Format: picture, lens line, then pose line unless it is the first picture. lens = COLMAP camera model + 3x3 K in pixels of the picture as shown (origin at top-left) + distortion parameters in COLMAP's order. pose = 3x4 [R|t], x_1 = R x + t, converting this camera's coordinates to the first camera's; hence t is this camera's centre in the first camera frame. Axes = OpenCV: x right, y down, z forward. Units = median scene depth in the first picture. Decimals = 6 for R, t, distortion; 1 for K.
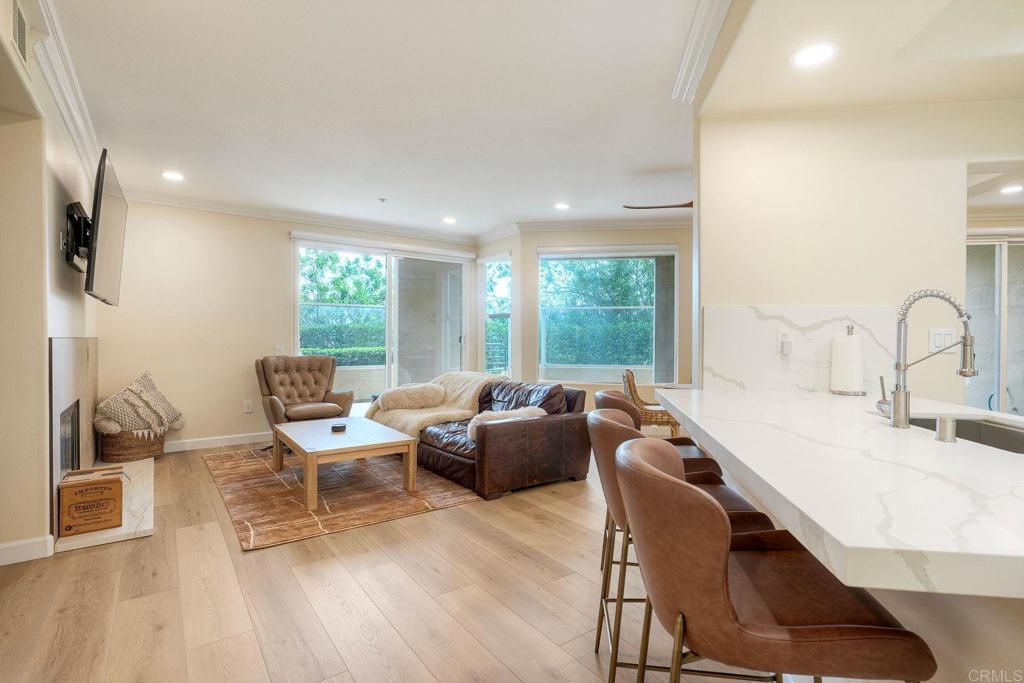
lens RADIAL K [[479.4, 0, 512.0], [0, 479.4, 341.5], [0, 0, 1]] dist [0.002091, 0.000125]
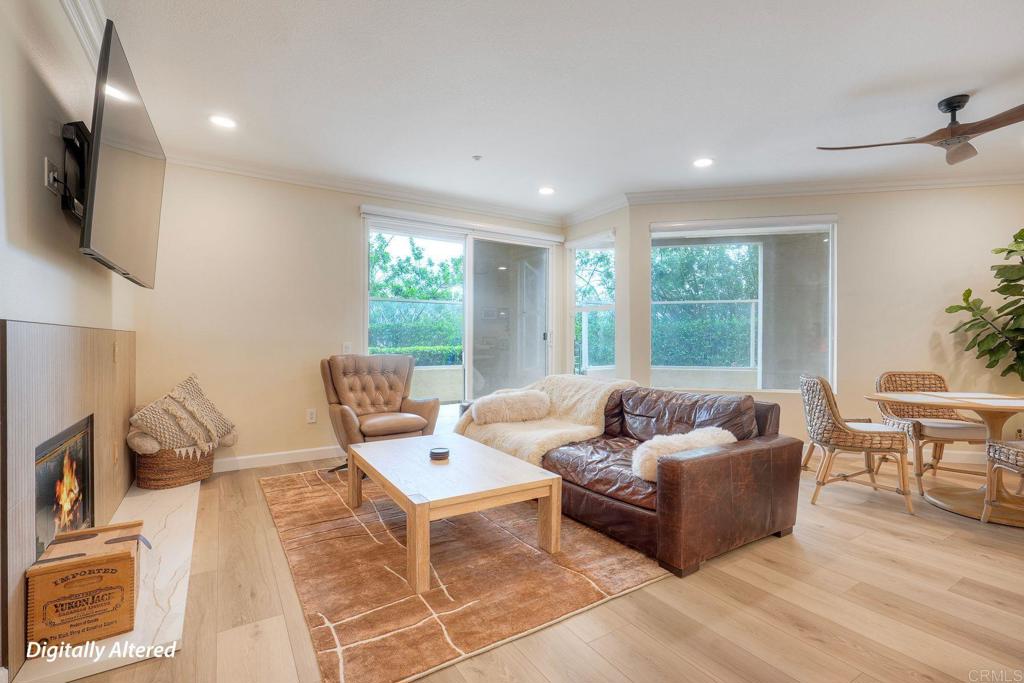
lens RADIAL K [[459.0, 0, 512.0], [0, 459.0, 341.5], [0, 0, 1]] dist [-0.002174, 0.000521]
pose [[0.997740, -0.000620, -0.067193, -0.182238], [0.000472, 0.999997, -0.002218, 0.010811], [0.067194, 0.002181, 0.997738, 0.280970]]
